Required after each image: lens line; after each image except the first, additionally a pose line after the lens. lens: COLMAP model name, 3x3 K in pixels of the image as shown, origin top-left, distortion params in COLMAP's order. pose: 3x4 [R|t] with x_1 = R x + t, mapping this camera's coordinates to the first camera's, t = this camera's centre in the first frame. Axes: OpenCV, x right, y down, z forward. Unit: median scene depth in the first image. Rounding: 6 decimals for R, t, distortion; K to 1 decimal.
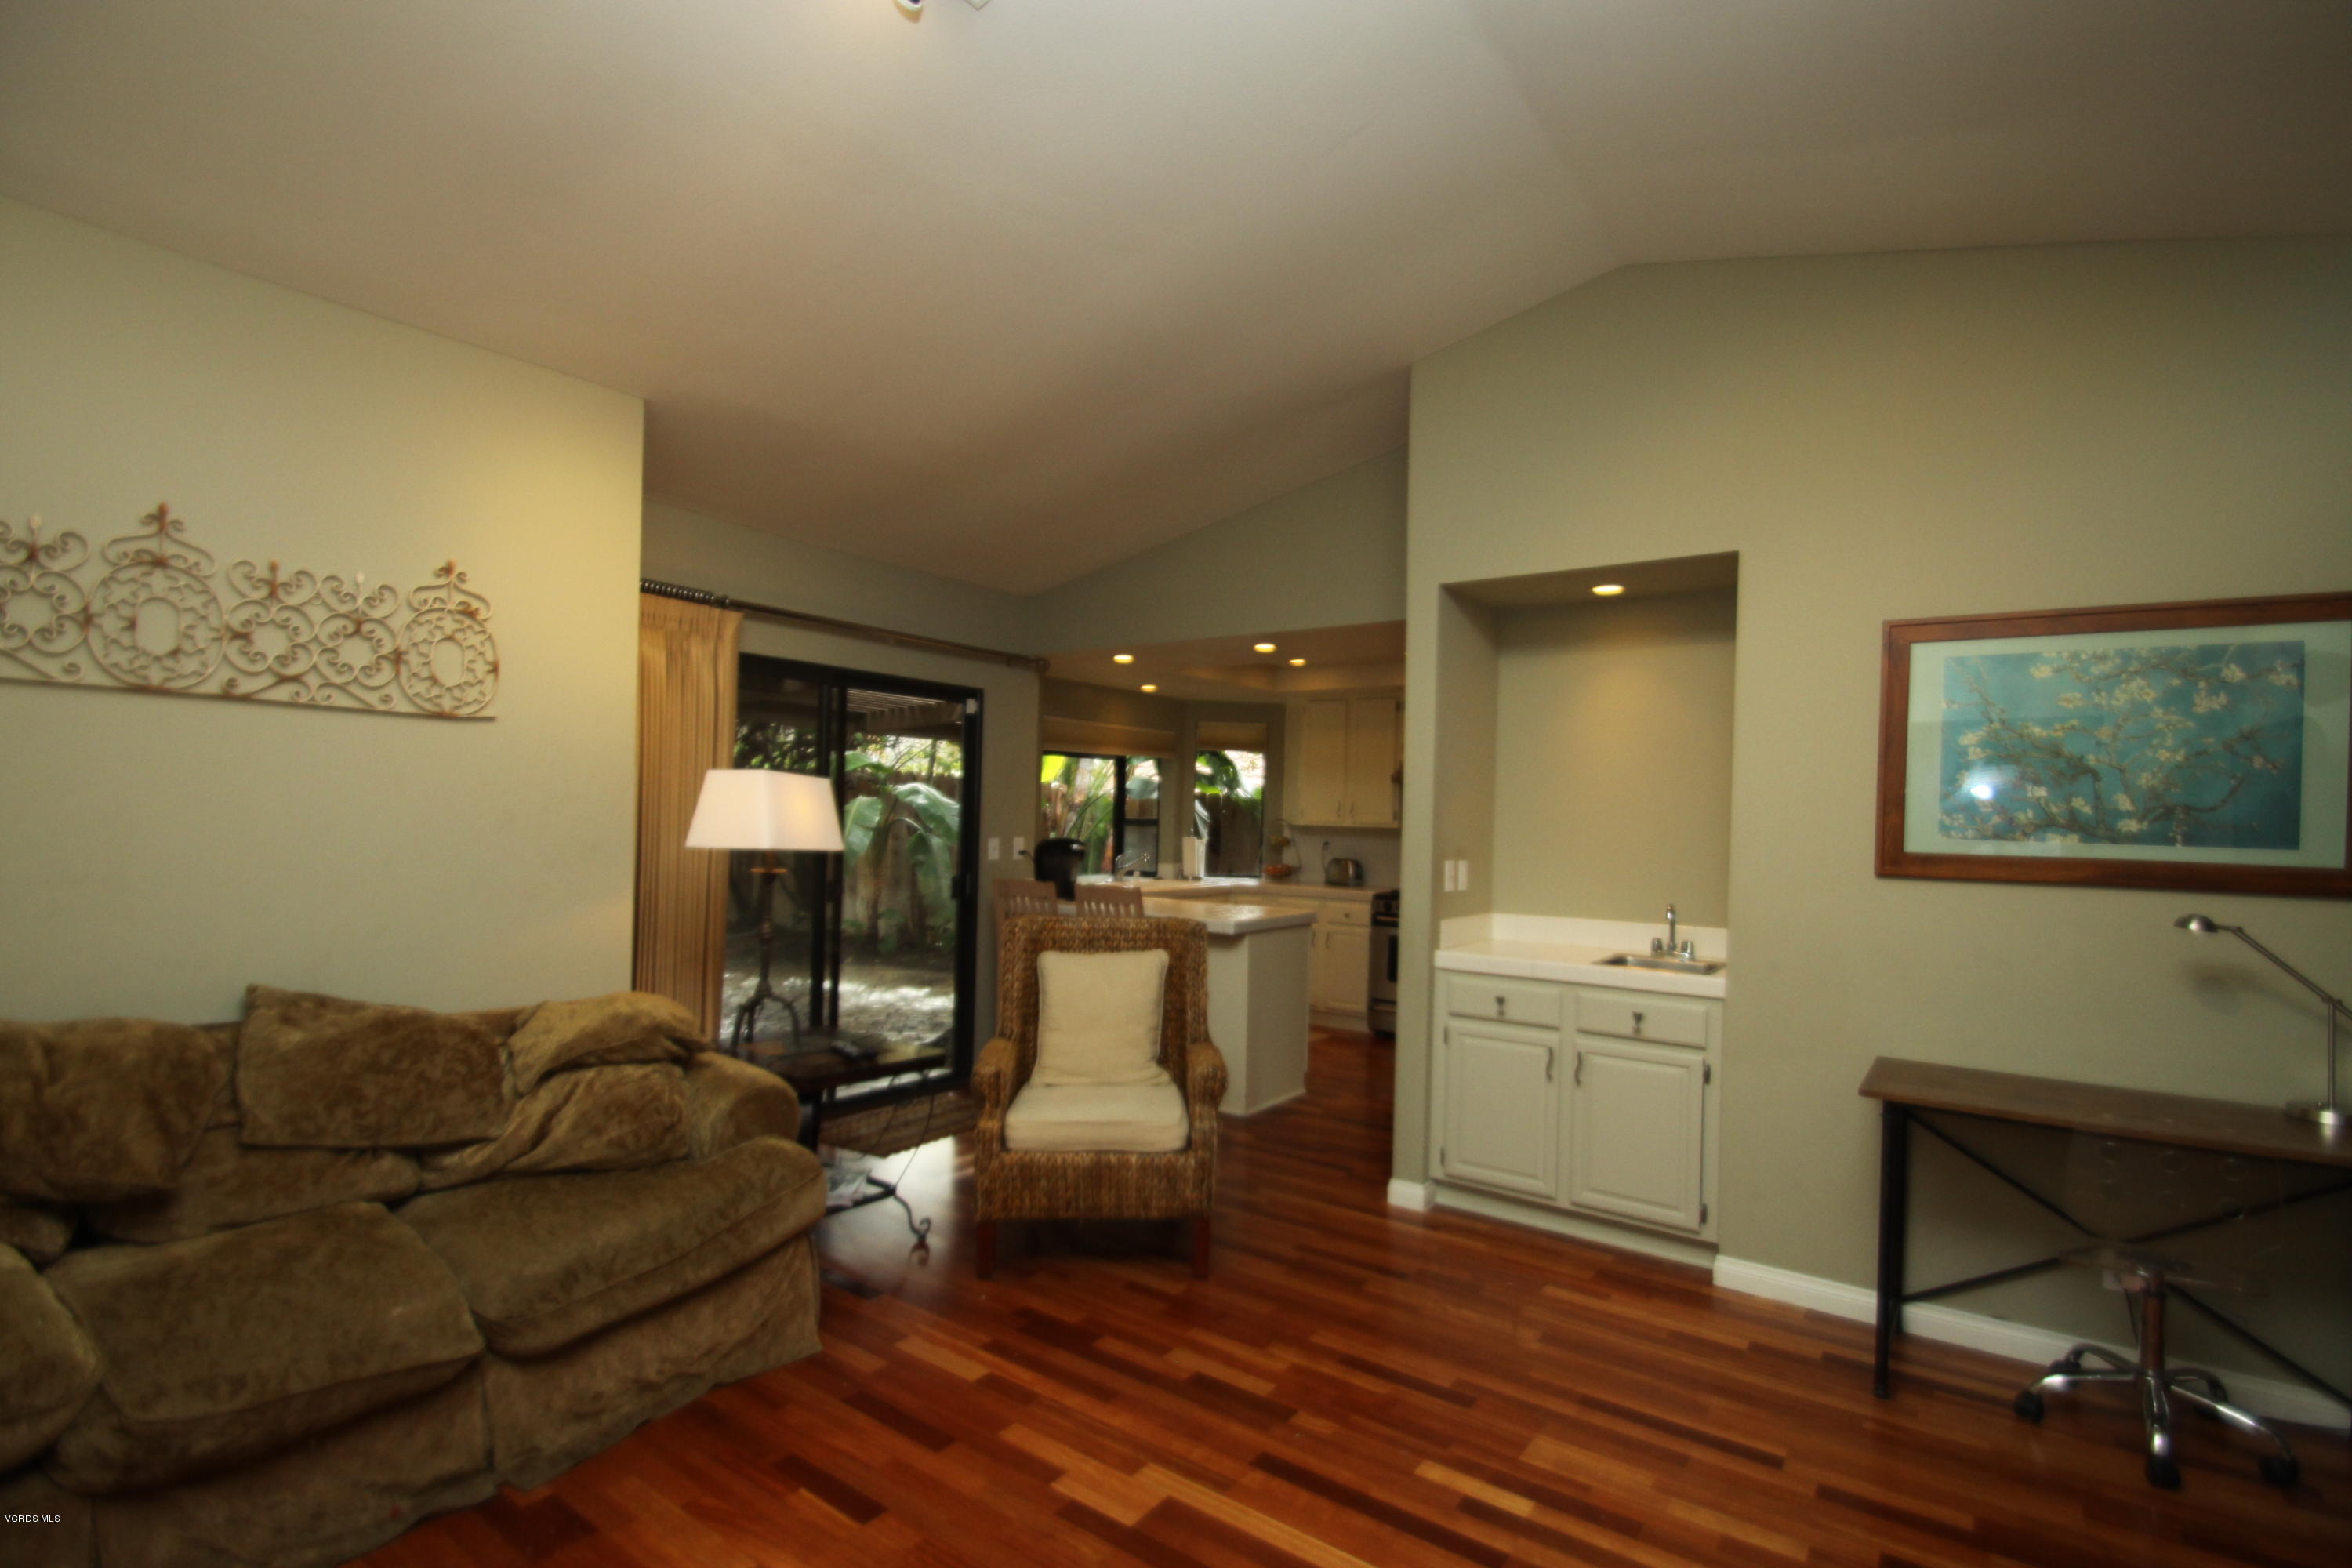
lens RADIAL K [[1092.7, 0, 1186.6], [0, 1092.7, 812.8], [0, 0, 1]] dist [0.025309, -0.027865]
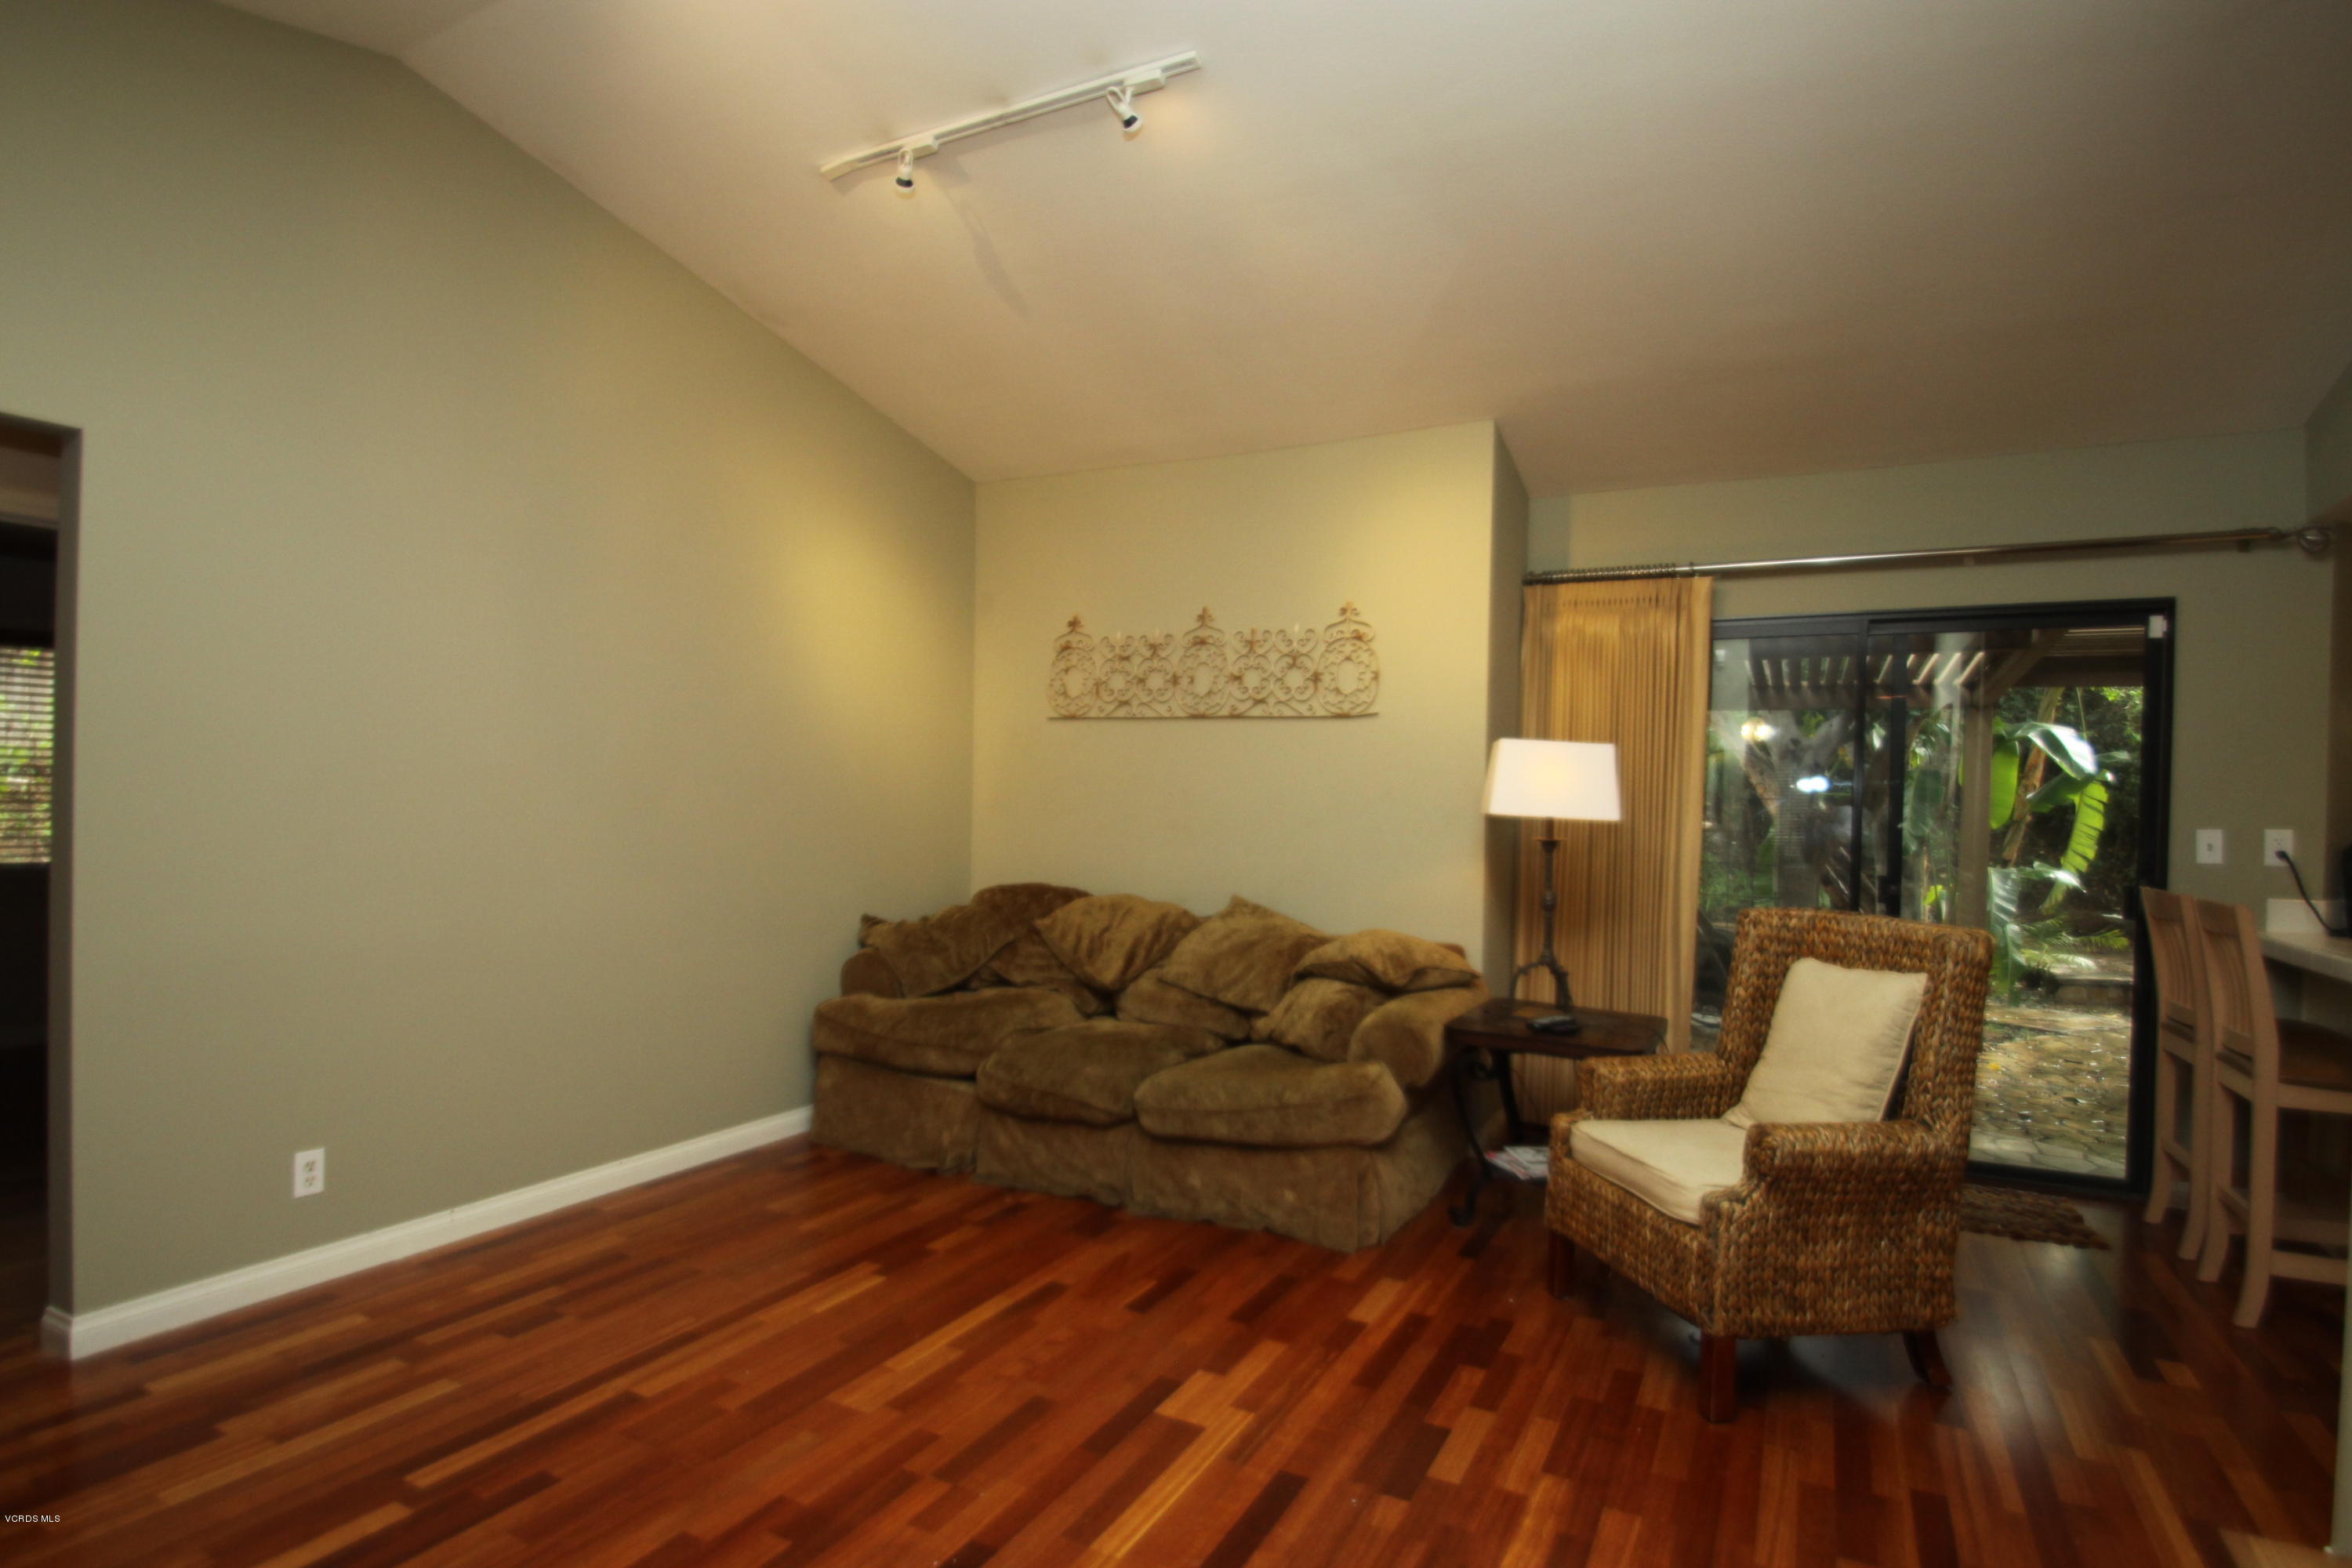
lens RADIAL K [[1202.0, 0, 1188.2], [0, 1202.0, 808.9], [0, 0, 1]] dist [-0.006373, -0.000518]
pose [[0.144054, -0.019797, -0.989372, 0.837692], [-0.012638, 0.999682, -0.021844, 0.067882], [0.989489, 0.015650, 0.143758, 0.645644]]
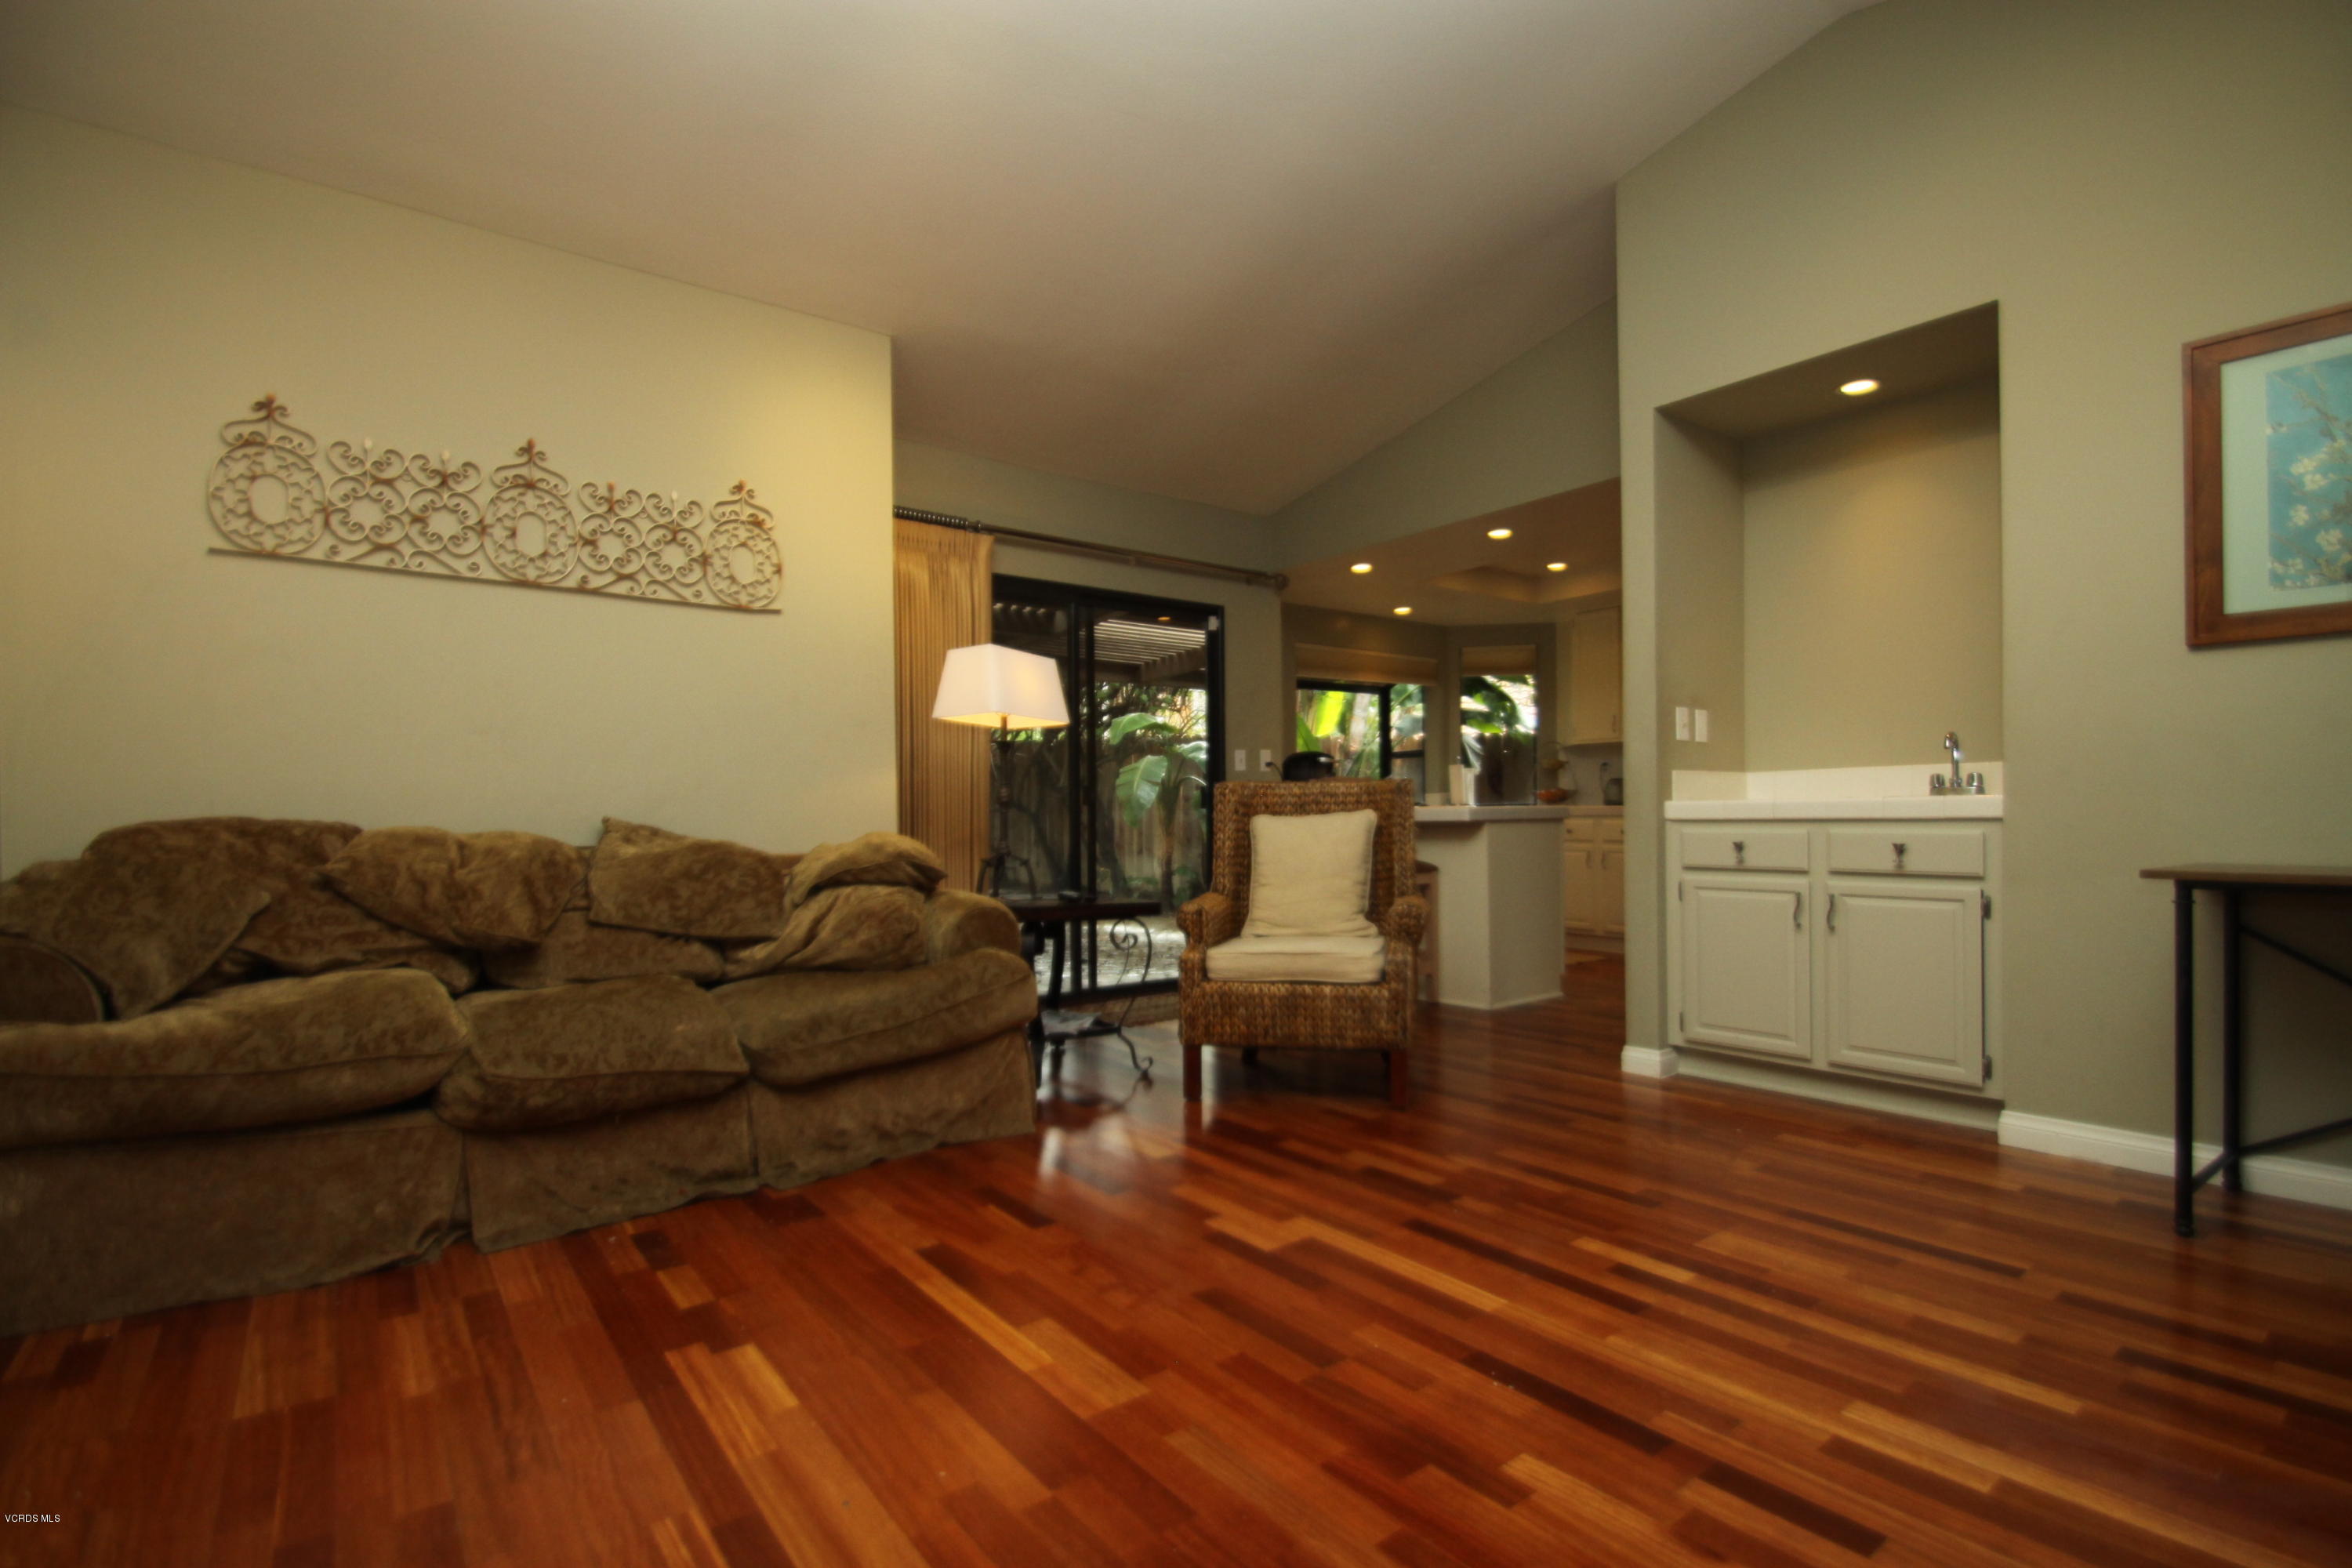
lens RADIAL K [[1092.7, 0, 1186.6], [0, 1092.7, 812.8], [0, 0, 1]] dist [0.025309, -0.027865]
pose [[0.957460, -0.035920, -0.286323, 0.142748], [0.035776, 0.999343, -0.005735, 0.174605], [0.286341, -0.004753, 0.958116, -0.019587]]
